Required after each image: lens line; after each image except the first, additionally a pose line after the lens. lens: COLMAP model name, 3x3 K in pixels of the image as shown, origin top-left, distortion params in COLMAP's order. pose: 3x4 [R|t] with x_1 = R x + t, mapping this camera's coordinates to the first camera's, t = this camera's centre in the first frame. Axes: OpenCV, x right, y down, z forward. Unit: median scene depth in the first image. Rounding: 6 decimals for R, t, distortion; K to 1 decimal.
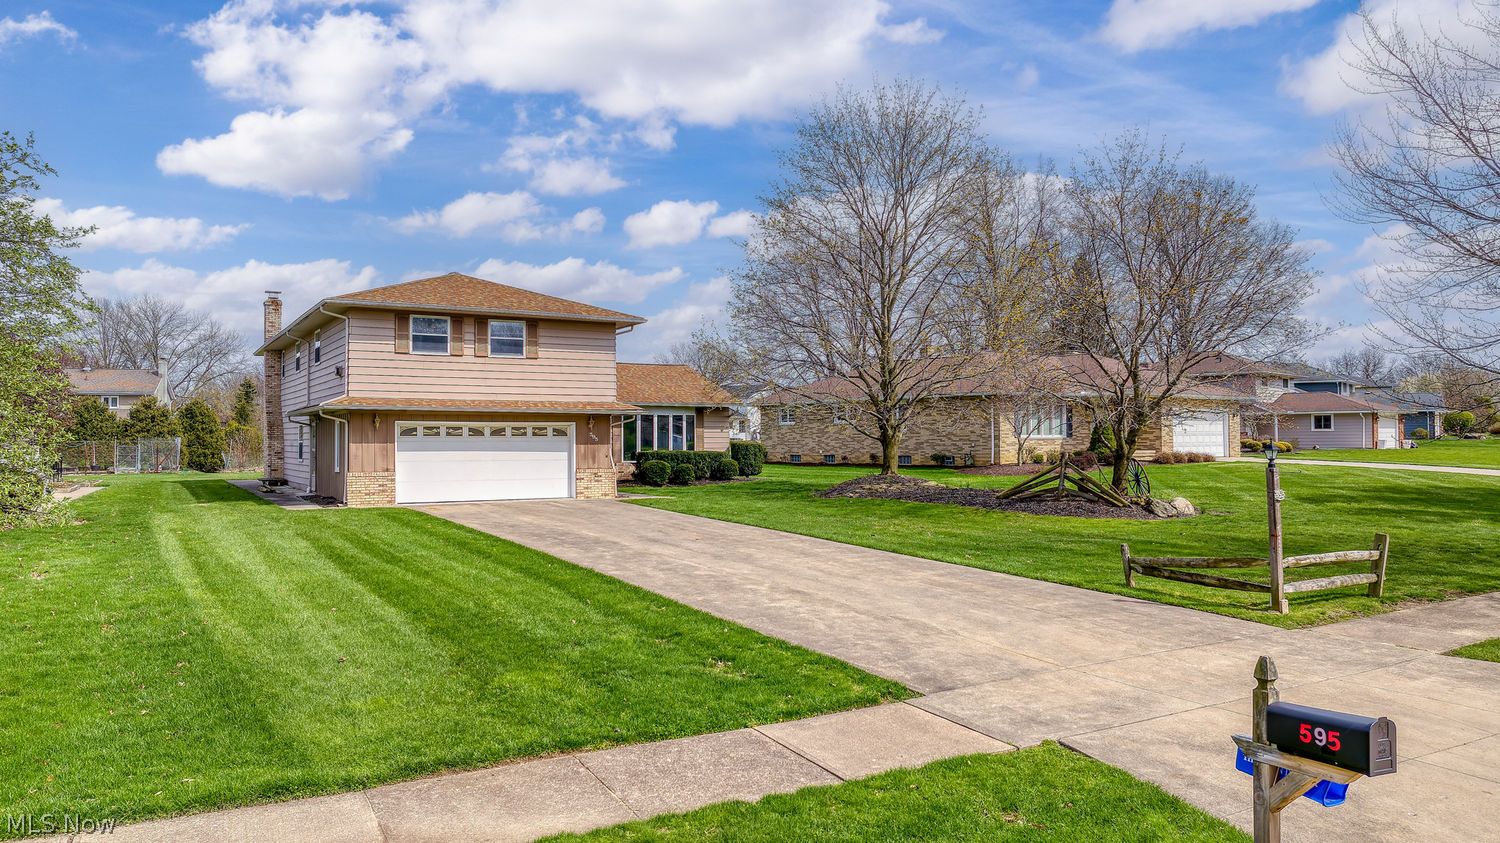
lens RADIAL K [[1093.6, 0, 750.0], [0, 1093.6, 421.5], [0, 0, 1]] dist [-0.002383, -0.000310]
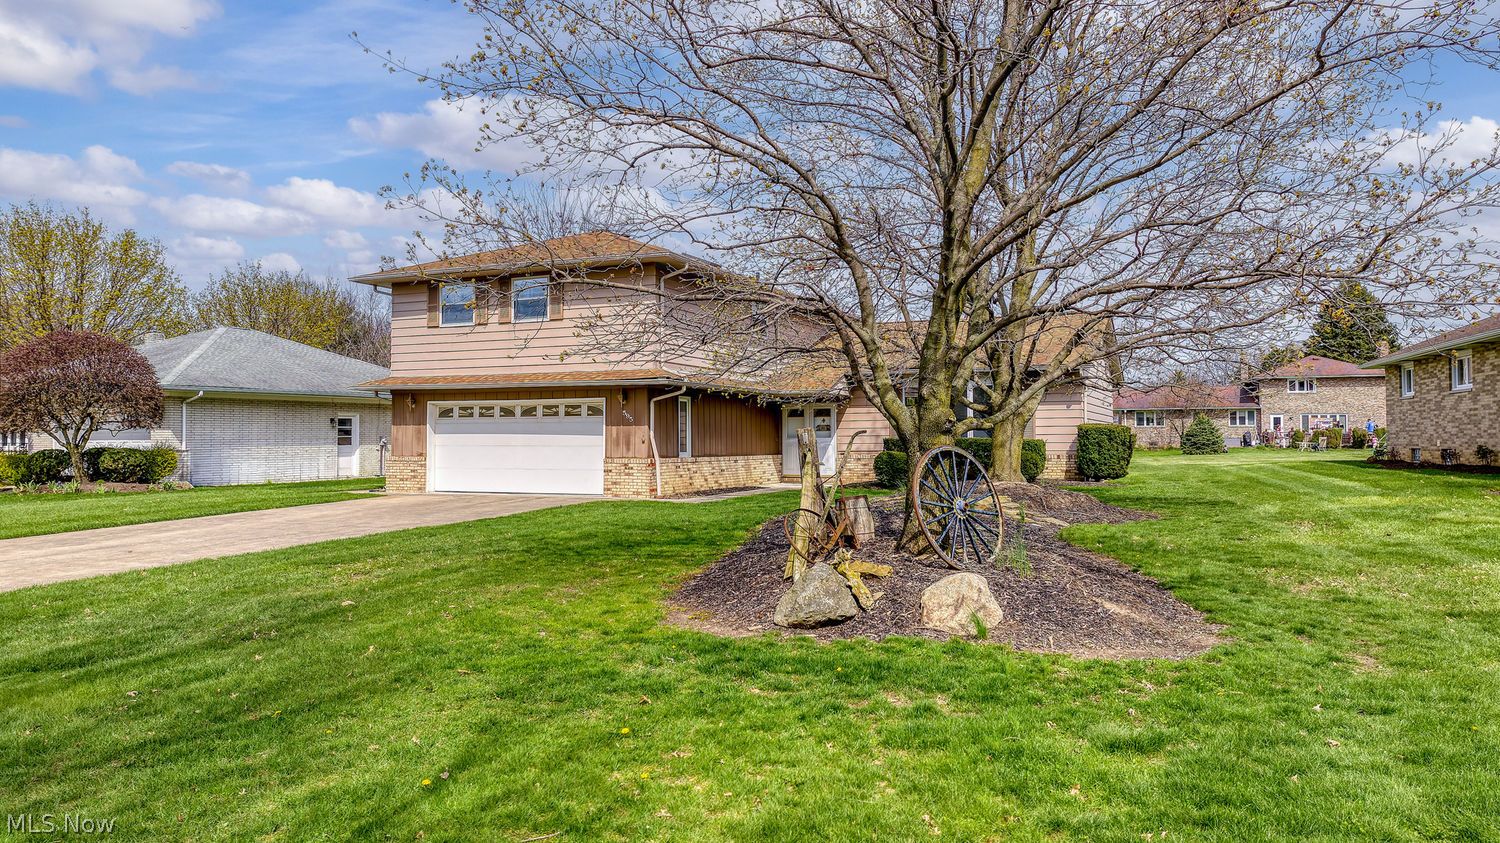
lens RADIAL K [[1093.6, 0, 750.0], [0, 1093.6, 421.5], [0, 0, 1]] dist [-0.002383, -0.000310]
pose [[0.563306, -0.012151, -0.826159, 0.560136], [0.015102, 0.999876, -0.004409, 0.023561], [0.826110, -0.009992, 0.563420, 0.673858]]
